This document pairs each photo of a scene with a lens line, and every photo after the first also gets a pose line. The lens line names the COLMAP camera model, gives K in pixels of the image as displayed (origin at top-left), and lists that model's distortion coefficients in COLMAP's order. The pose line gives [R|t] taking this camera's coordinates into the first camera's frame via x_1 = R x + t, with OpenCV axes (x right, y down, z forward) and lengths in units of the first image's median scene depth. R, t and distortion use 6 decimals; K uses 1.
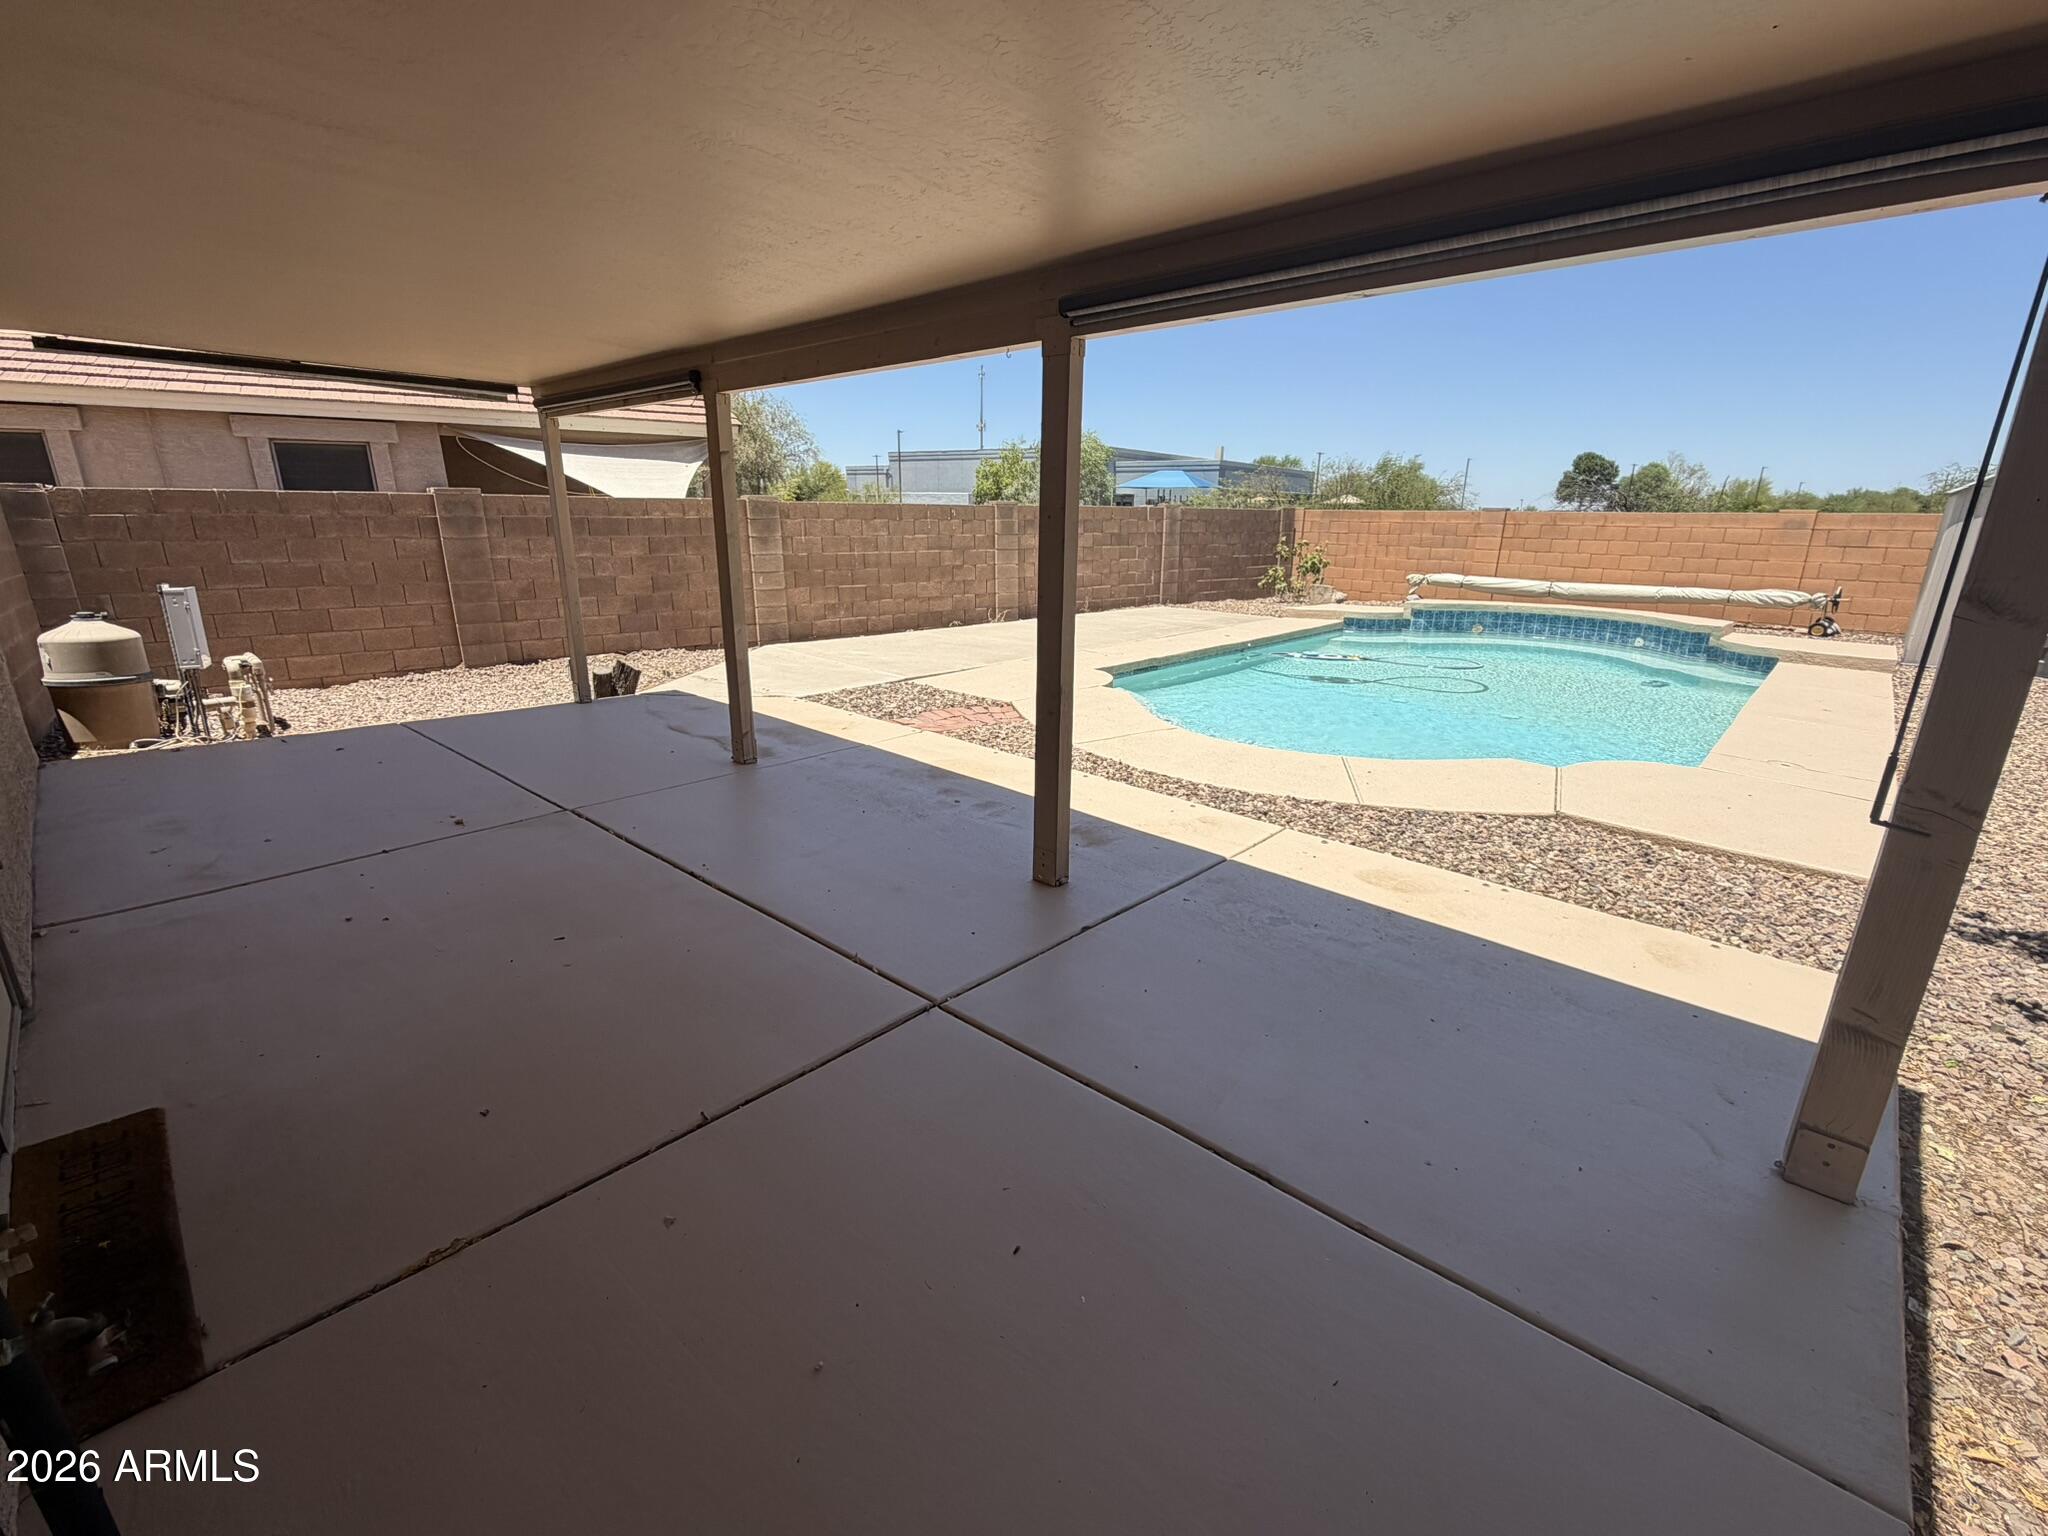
lens RADIAL K [[882.7, 0, 1027.3], [0, 882.7, 767.4], [0, 0, 1]] dist [-0.000665, -0.001314]
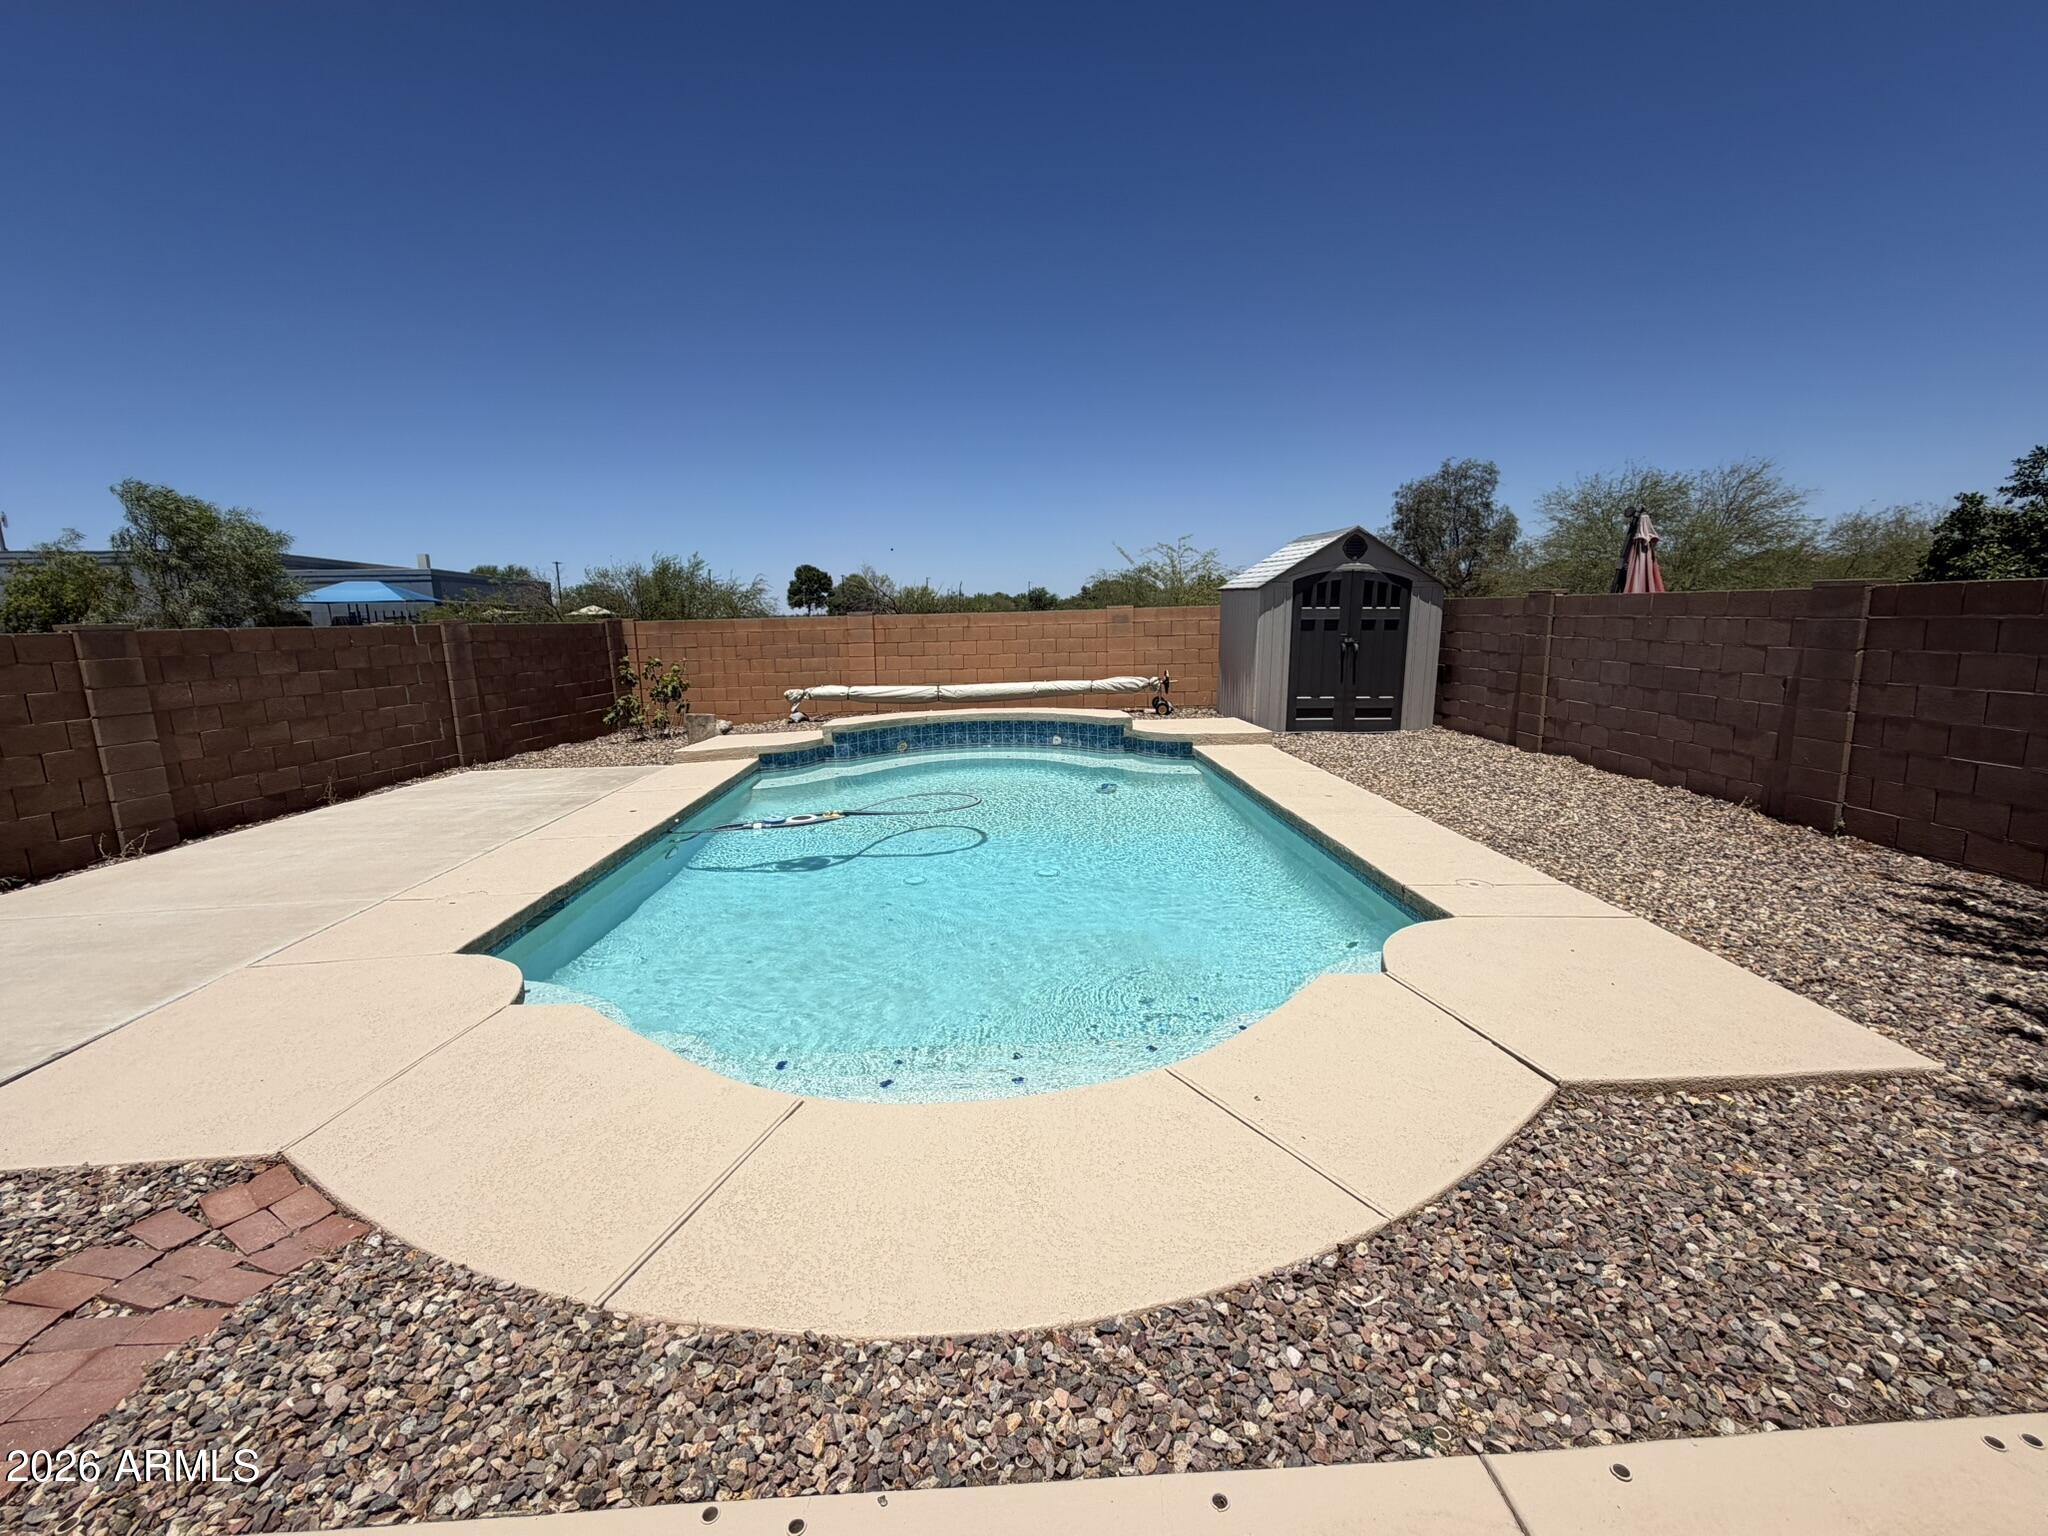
lens RADIAL K [[882.7, 0, 1027.3], [0, 882.7, 767.4], [0, 0, 1]] dist [-0.000665, -0.001314]
pose [[0.698977, -0.149636, 0.699314, -0.016954], [0.230018, 0.972944, -0.021722, -0.077055], [-0.677143, 0.176038, 0.714484, 0.254169]]
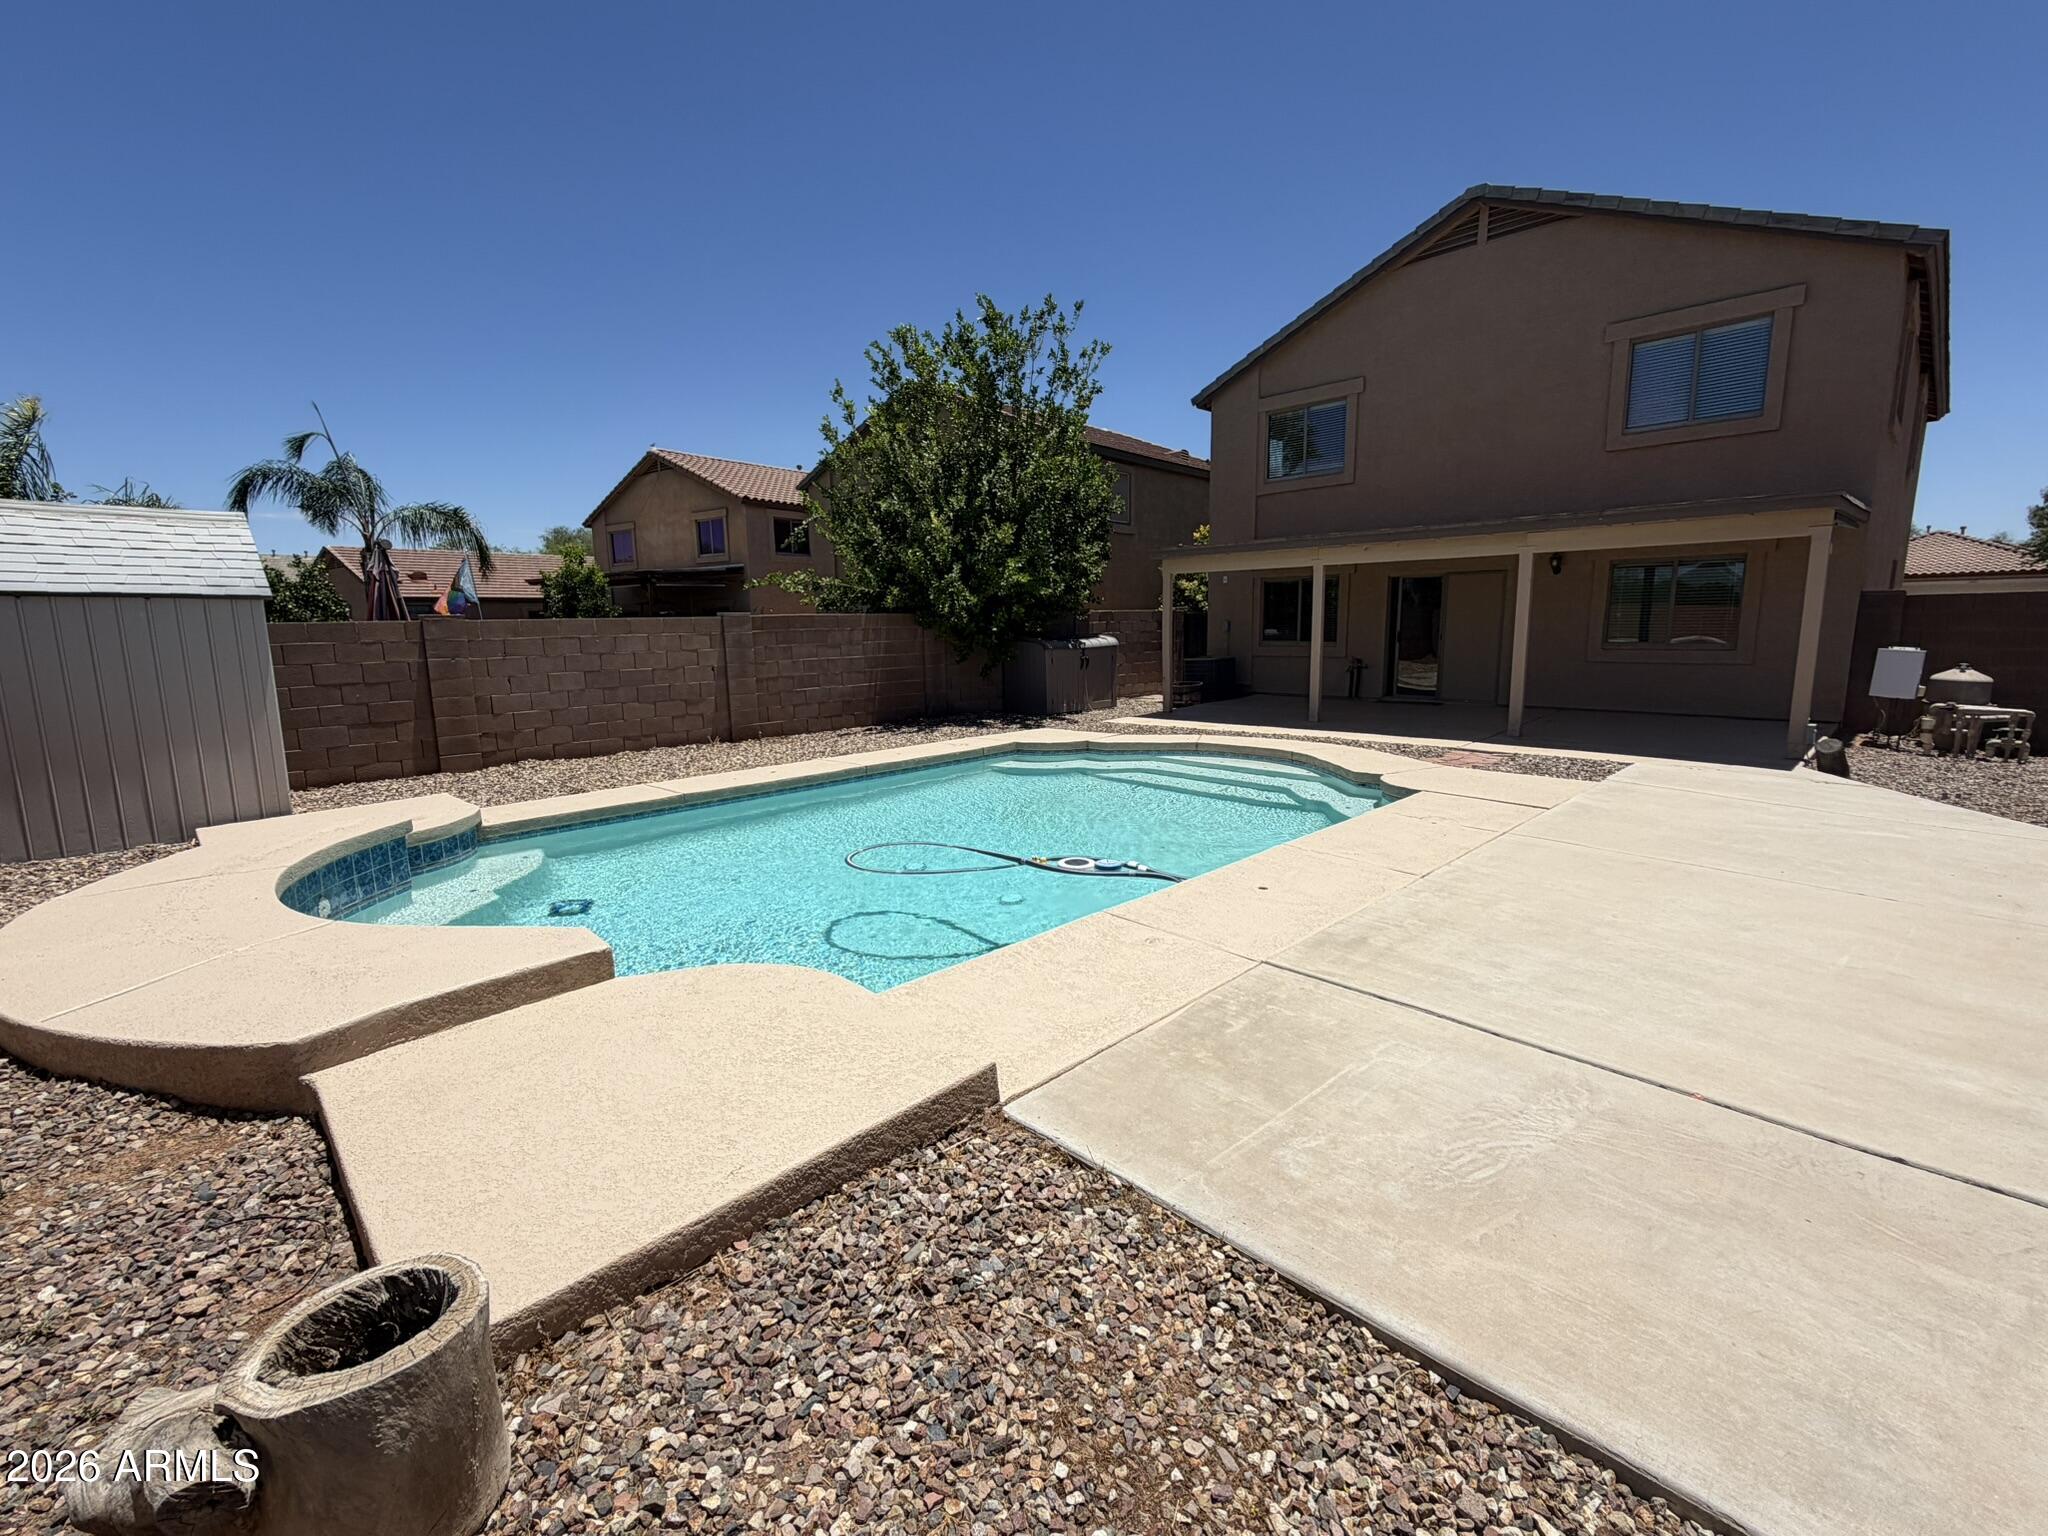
lens RADIAL K [[882.7, 0, 1027.3], [0, 882.7, 767.4], [0, 0, 1]] dist [-0.000665, -0.001314]
pose [[-0.998742, -0.000087, 0.050145, 0.252816], [0.021859, 0.899230, 0.436930, -0.315221], [-0.045130, 0.437477, -0.898096, 1.089850]]
